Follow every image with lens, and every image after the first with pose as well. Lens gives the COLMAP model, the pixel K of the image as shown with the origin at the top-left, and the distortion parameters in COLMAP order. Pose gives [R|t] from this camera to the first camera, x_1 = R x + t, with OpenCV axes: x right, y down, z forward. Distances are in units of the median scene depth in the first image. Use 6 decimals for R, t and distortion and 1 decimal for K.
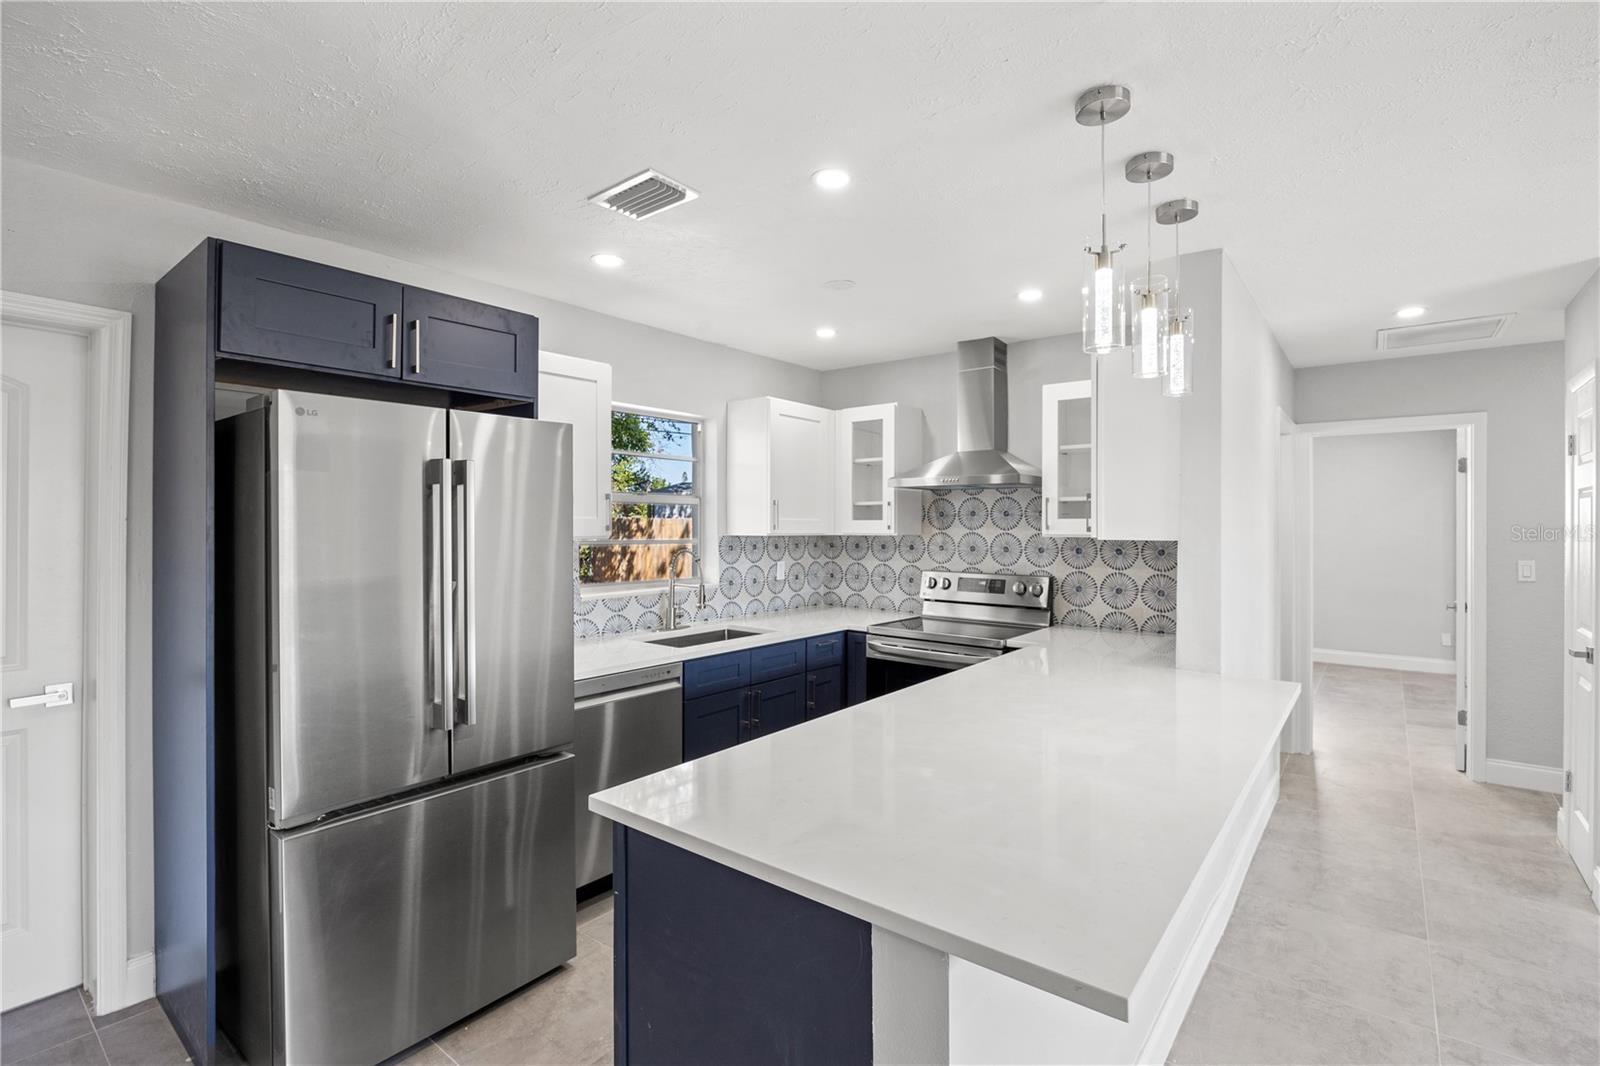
lens RADIAL K [[743.7, 0, 799.6], [0, 743.7, 521.3], [0, 0, 1]] dist [-0.017449, 0.000127]
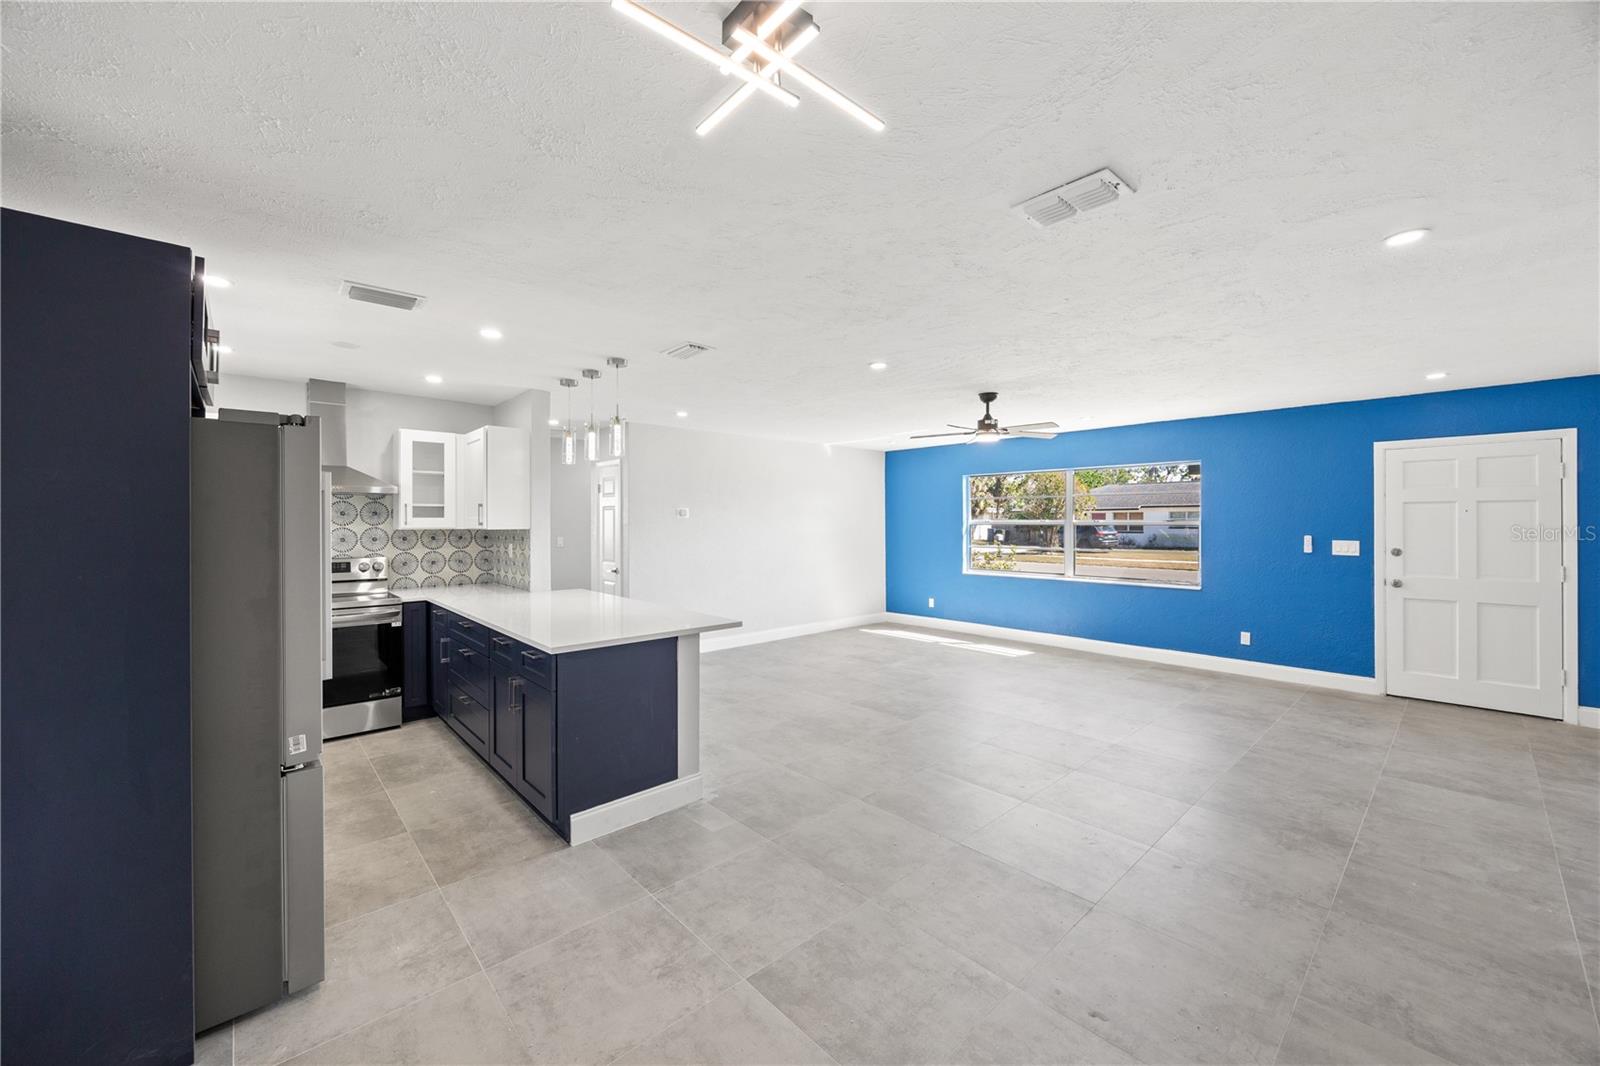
lens RADIAL K [[617.8, 0, 804.6], [0, 617.8, 521.3], [0, 0, 1]] dist [0.003236, 0.000587]
pose [[0.147469, -0.002183, 0.989064, -0.767754], [-0.006137, 0.999976, 0.003122, -0.004746], [-0.989048, -0.006530, 0.147452, 0.005215]]
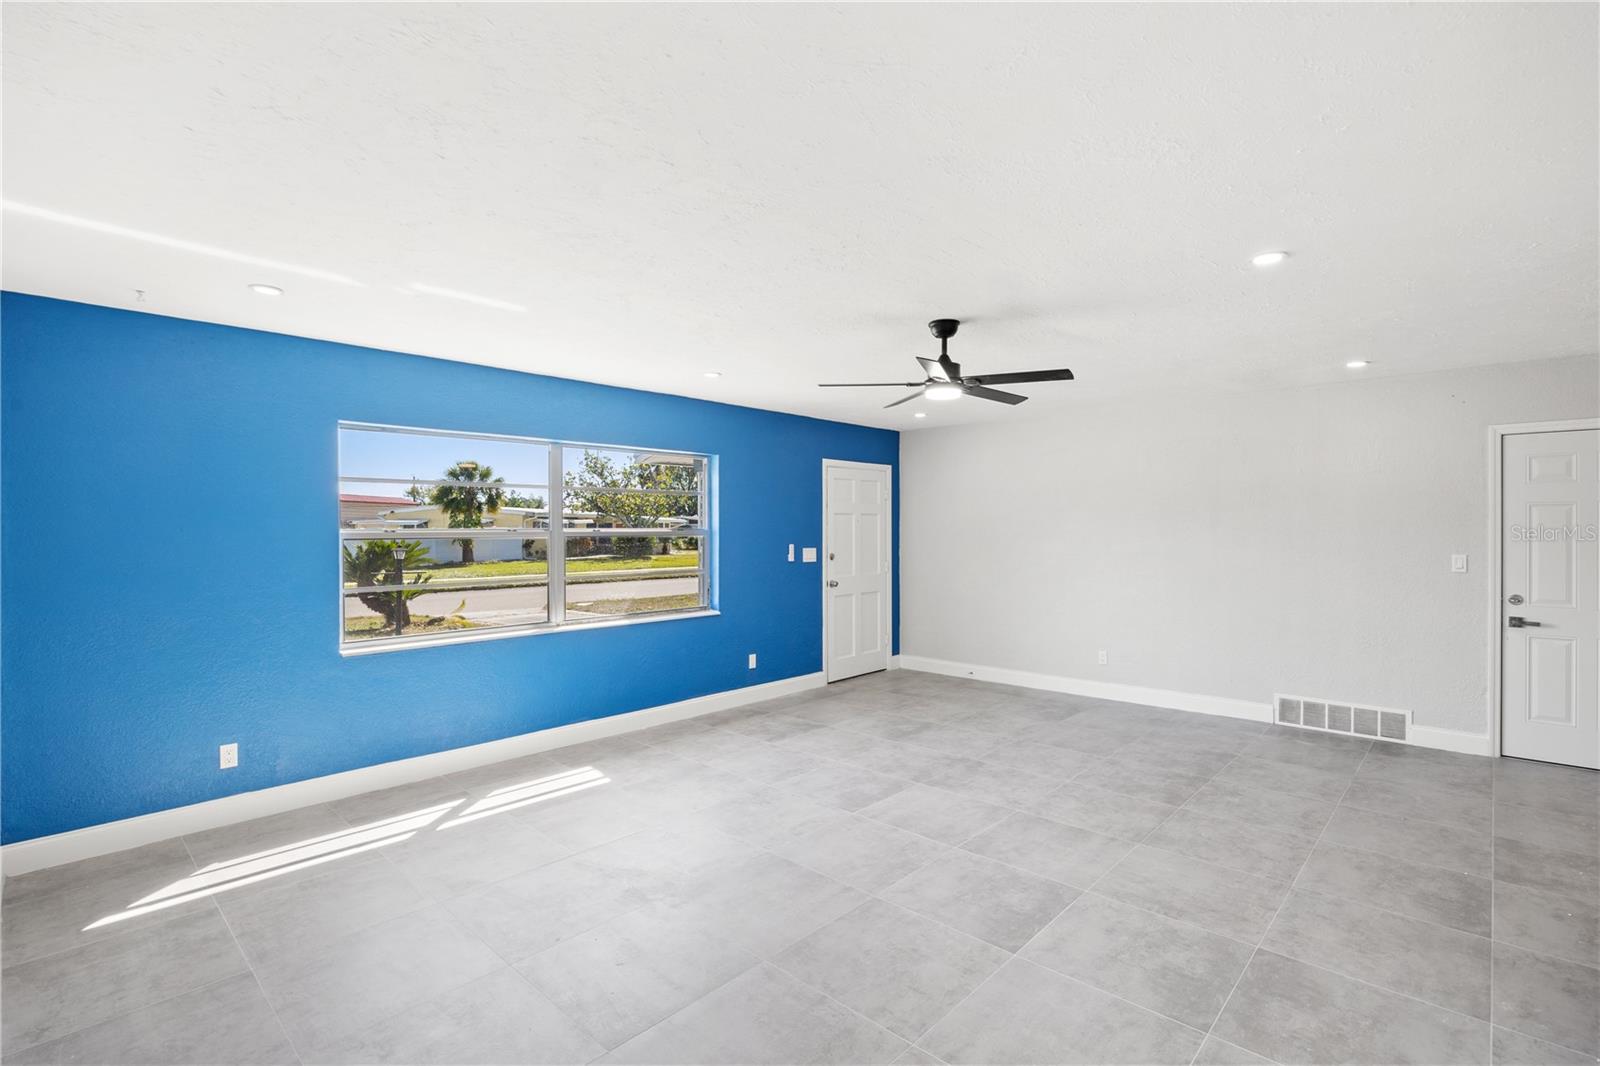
lens RADIAL K [[743.7, 0, 802.9], [0, 743.7, 531.9], [0, 0, 1]] dist [-0.017449, 0.000127]
pose [[-0.996212, 0.004009, 0.086868, 0.663631], [0.003649, 0.999984, -0.004310, 0.004158], [-0.086884, -0.003976, -0.996210, 0.783985]]
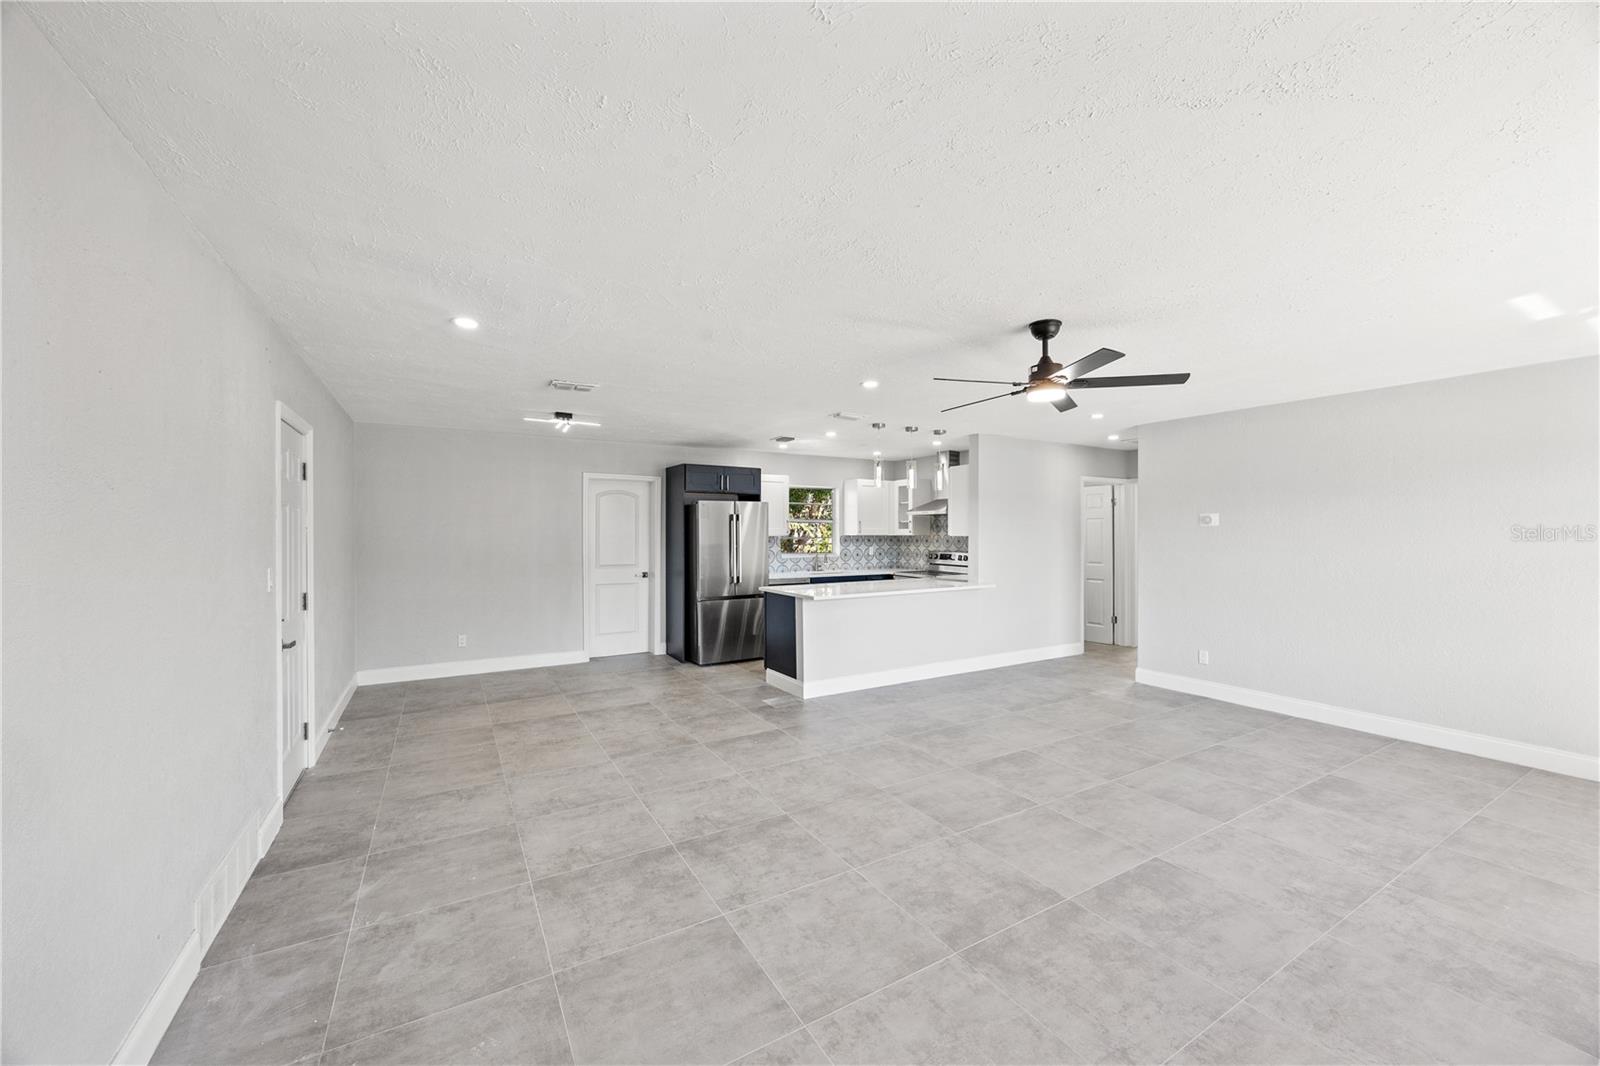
lens RADIAL K [[617.8, 0, 799.4], [0, 617.8, 537.5], [0, 0, 1]] dist [0.003236, 0.000587]
pose [[0.931463, 0.001706, -0.363833, 0.559444], [0.004412, 0.999863, 0.015982, -0.007440], [0.363810, -0.016492, 0.931327, -1.037852]]
